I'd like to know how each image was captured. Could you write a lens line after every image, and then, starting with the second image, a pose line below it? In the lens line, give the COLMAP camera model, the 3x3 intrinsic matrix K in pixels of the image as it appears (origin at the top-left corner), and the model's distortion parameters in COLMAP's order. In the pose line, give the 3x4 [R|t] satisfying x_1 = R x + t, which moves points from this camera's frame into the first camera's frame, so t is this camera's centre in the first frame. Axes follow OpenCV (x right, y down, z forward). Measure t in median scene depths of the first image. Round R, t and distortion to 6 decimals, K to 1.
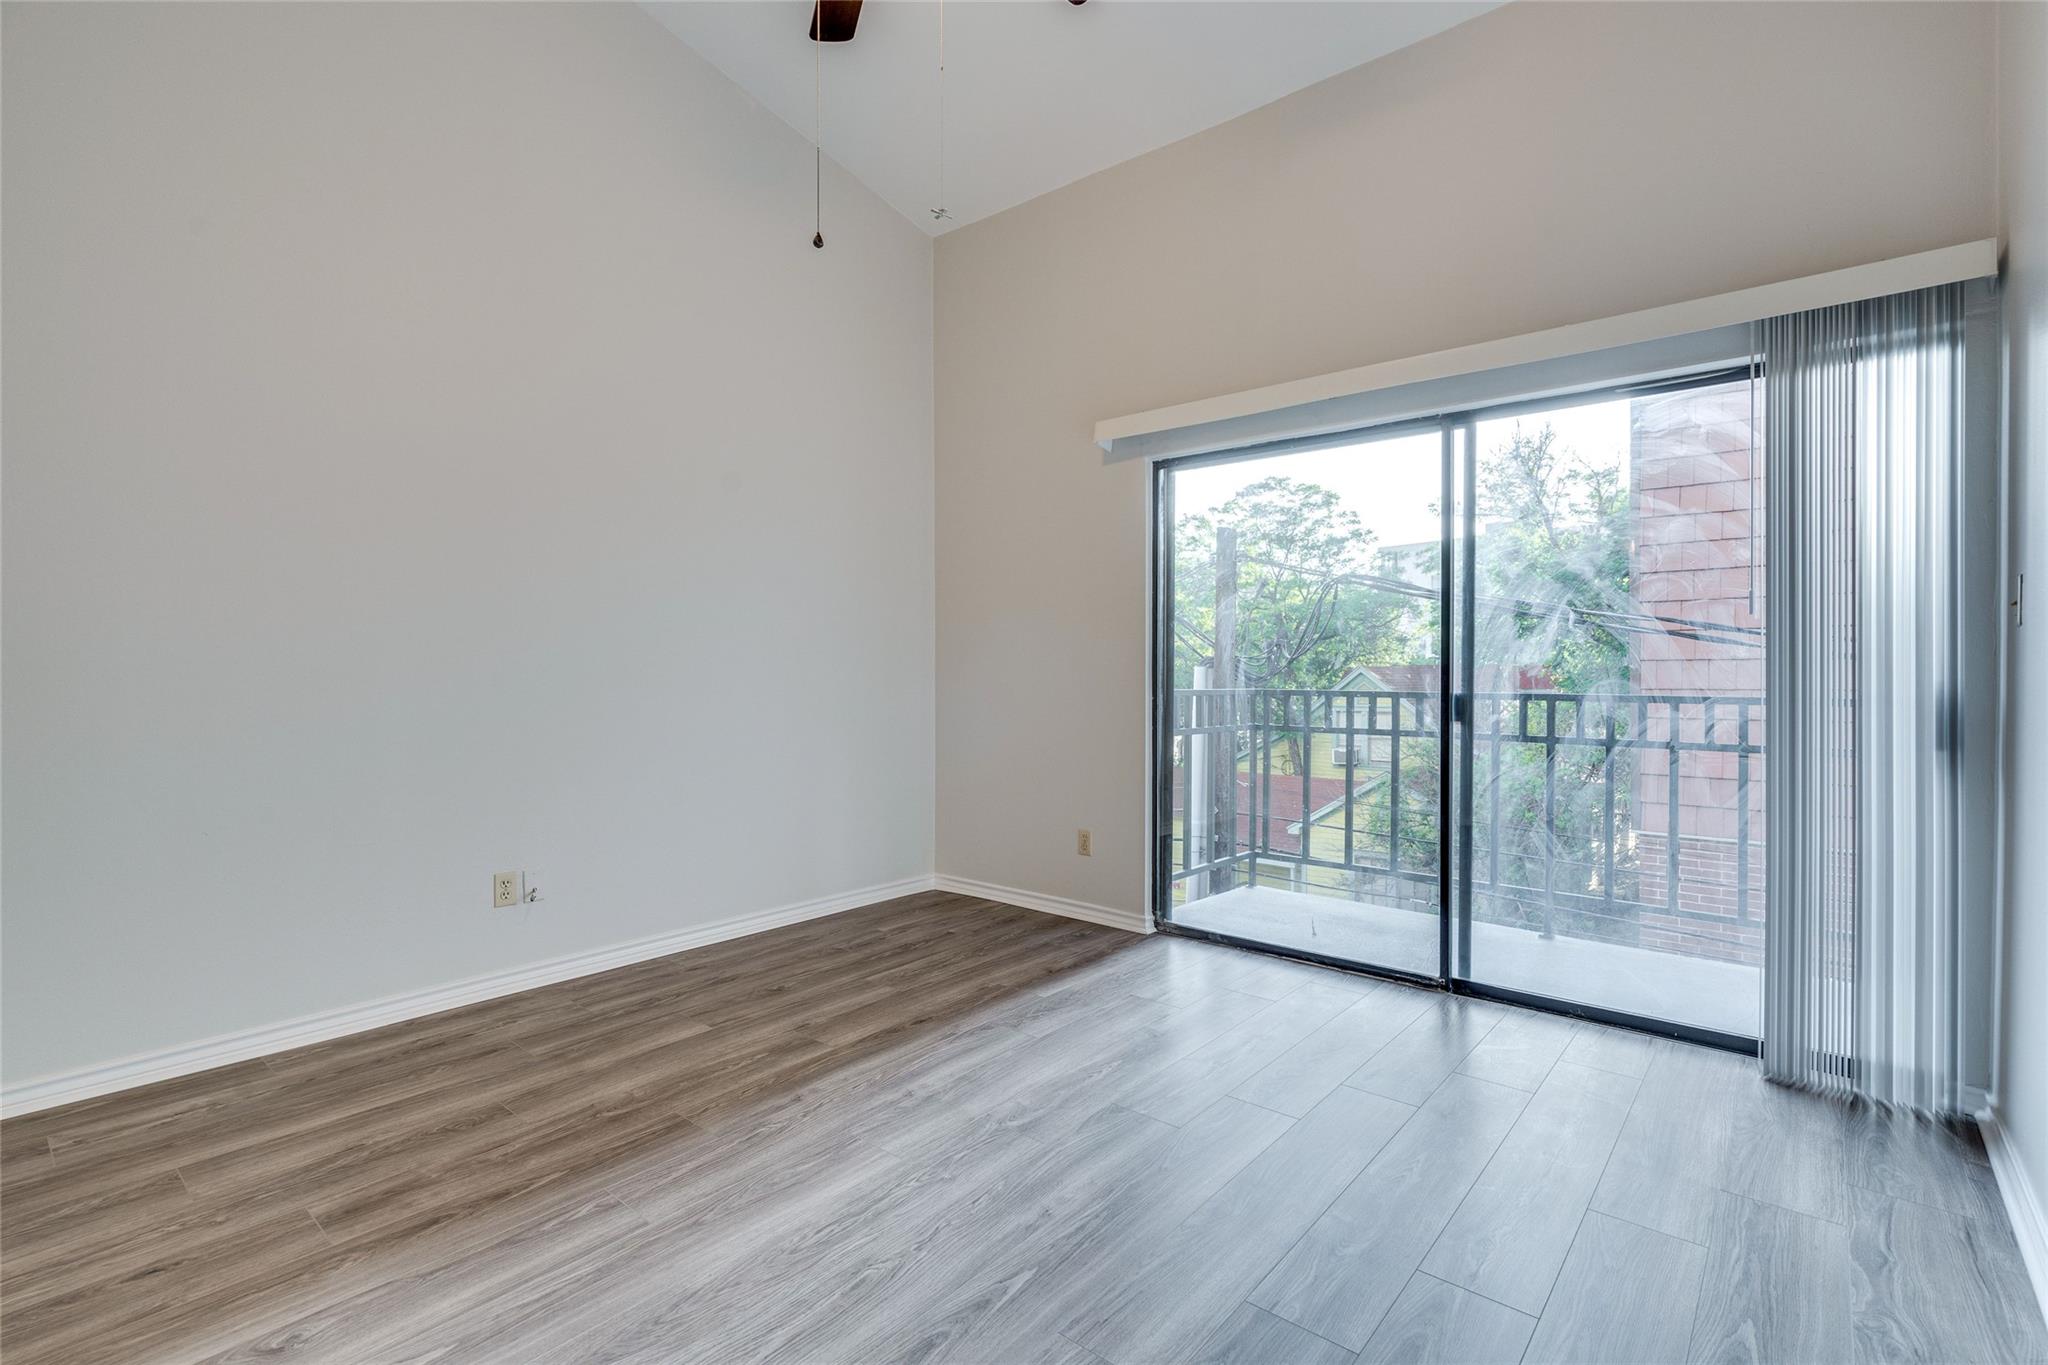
lens RADIAL K [[940.3, 0, 1033.6], [0, 940.3, 671.9], [0, 0, 1]] dist [-0.003561, 0.000478]
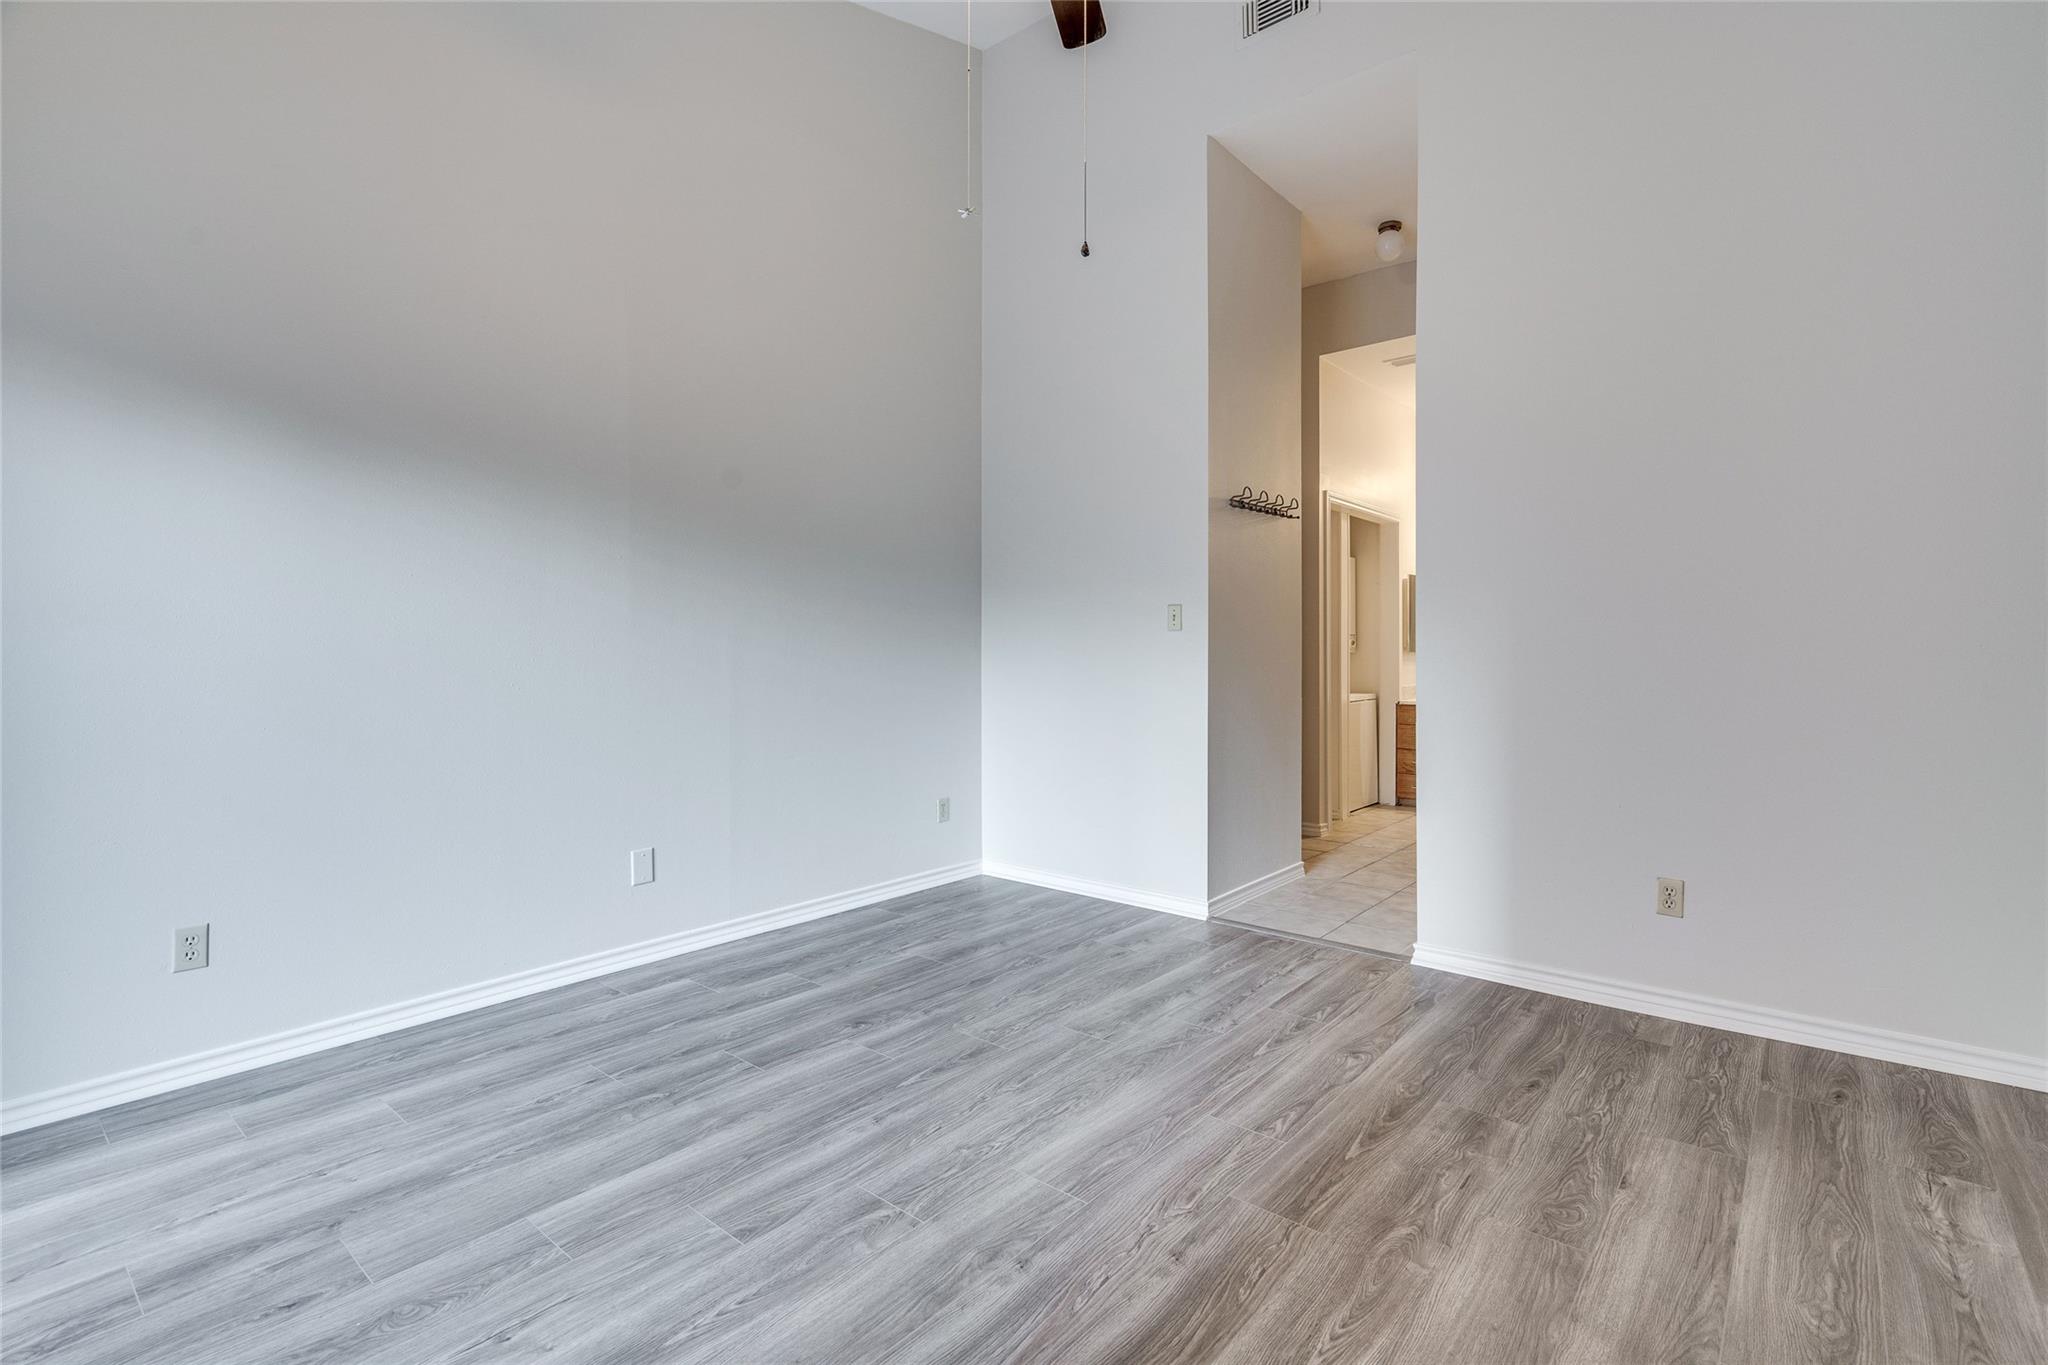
lens RADIAL K [[940.3, 0, 1033.6], [0, 940.3, 671.9], [0, 0, 1]] dist [-0.003561, 0.000478]
pose [[-0.999999, 0.001171, -0.000547, -0.146959], [0.001157, 0.999694, 0.024721, -0.007563], [0.000575, 0.024721, -0.999694, 1.760020]]
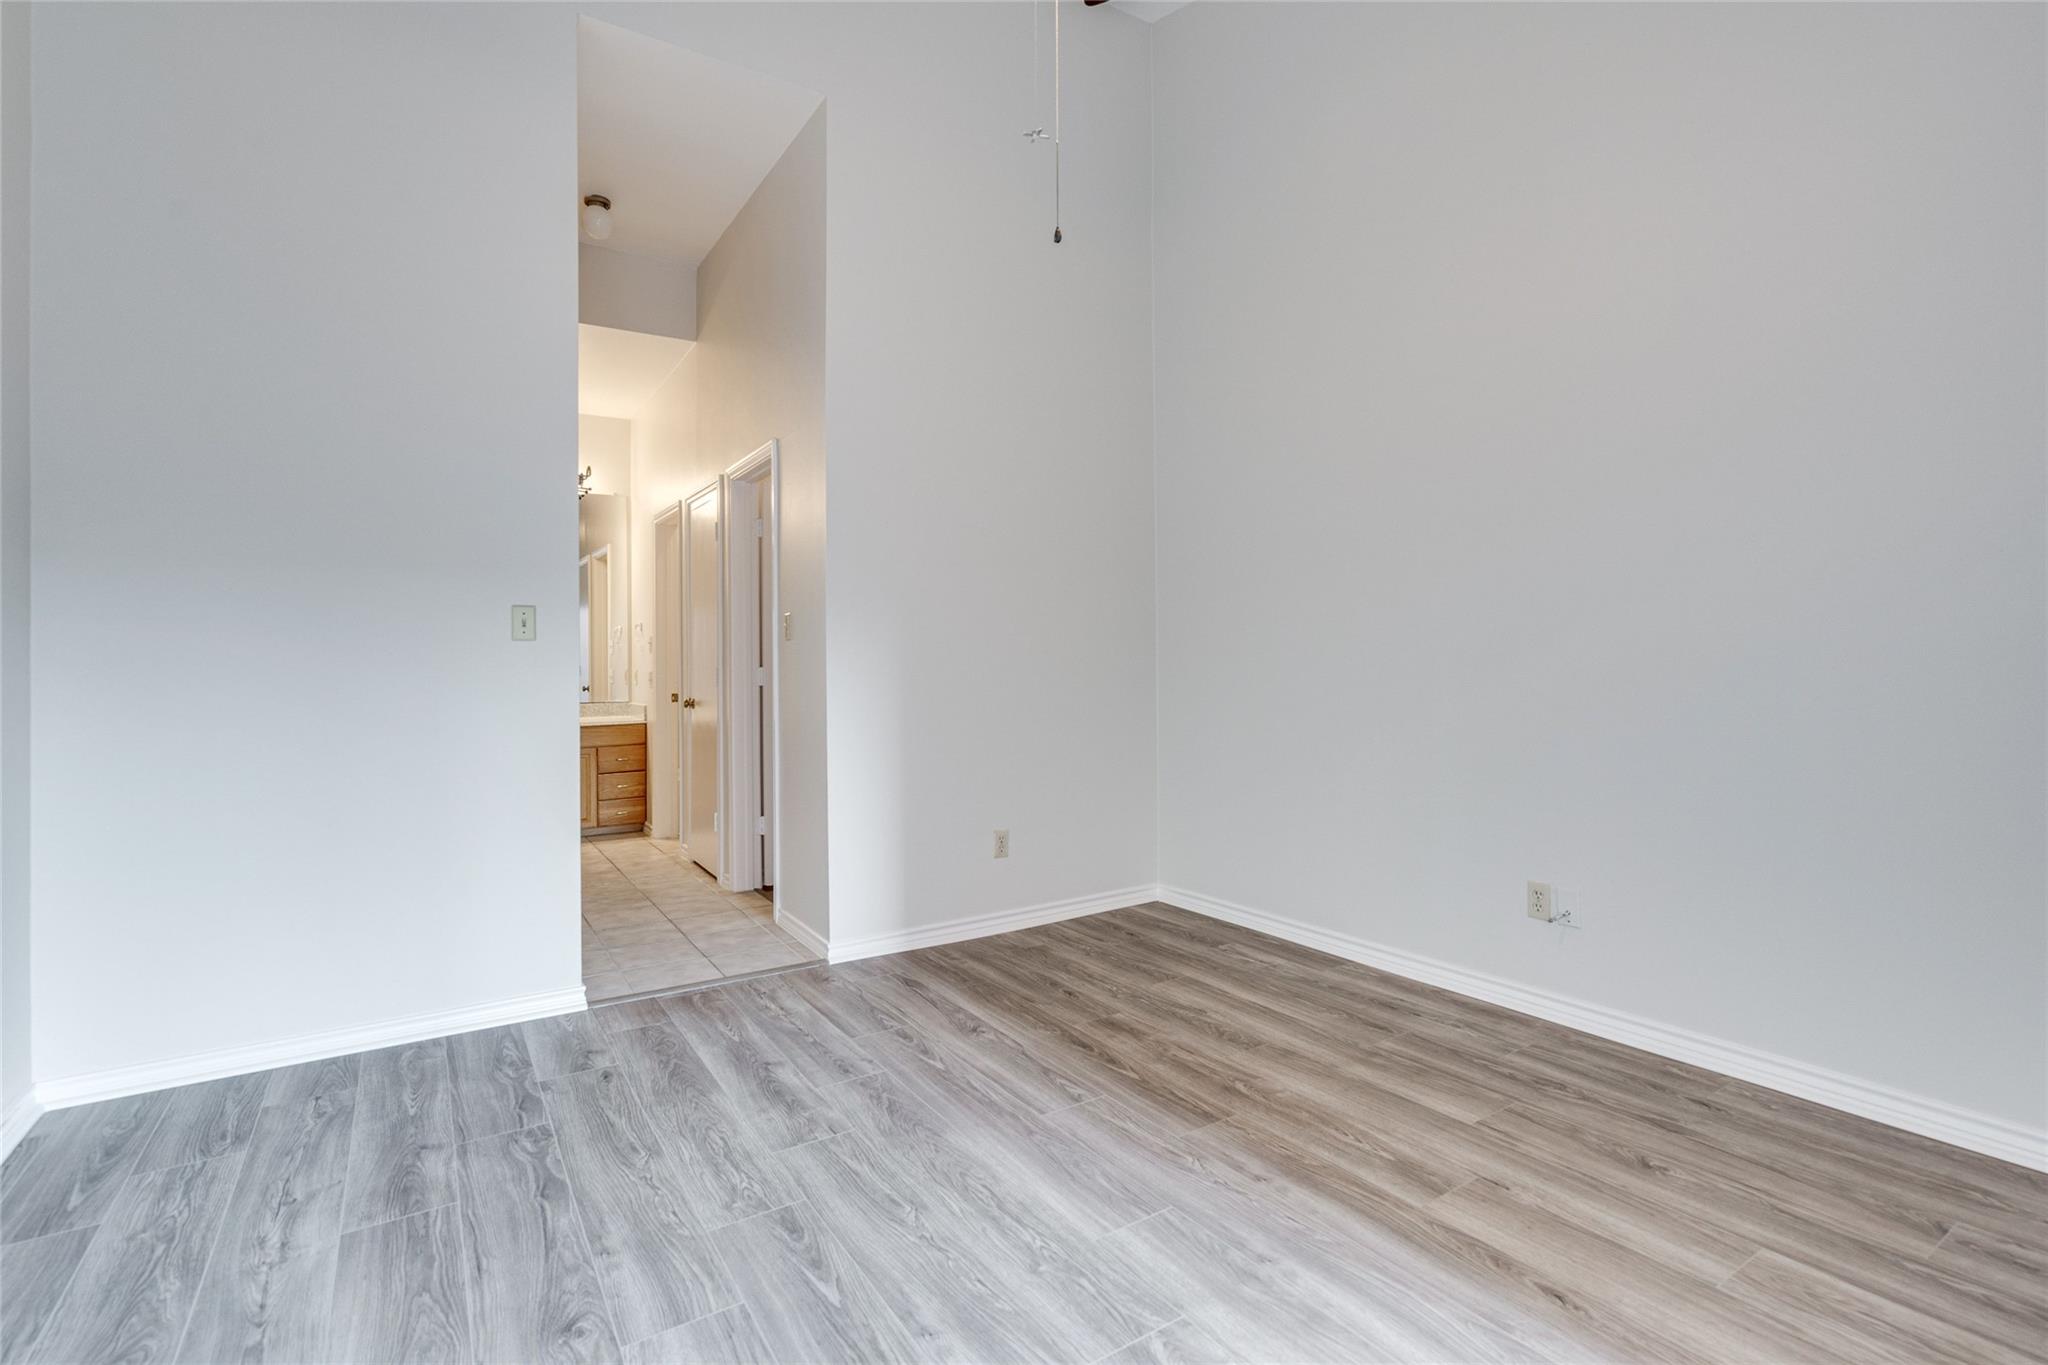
lens RADIAL K [[948.3, 0, 1031.7], [0, 948.3, 676.4], [0, 0, 1]] dist [-0.004729, 0.000236]
pose [[-0.289571, 0.016065, -0.957022, 0.627753], [0.006885, 0.999868, 0.014701, -0.006631], [0.957132, -0.002332, -0.289643, 1.085590]]
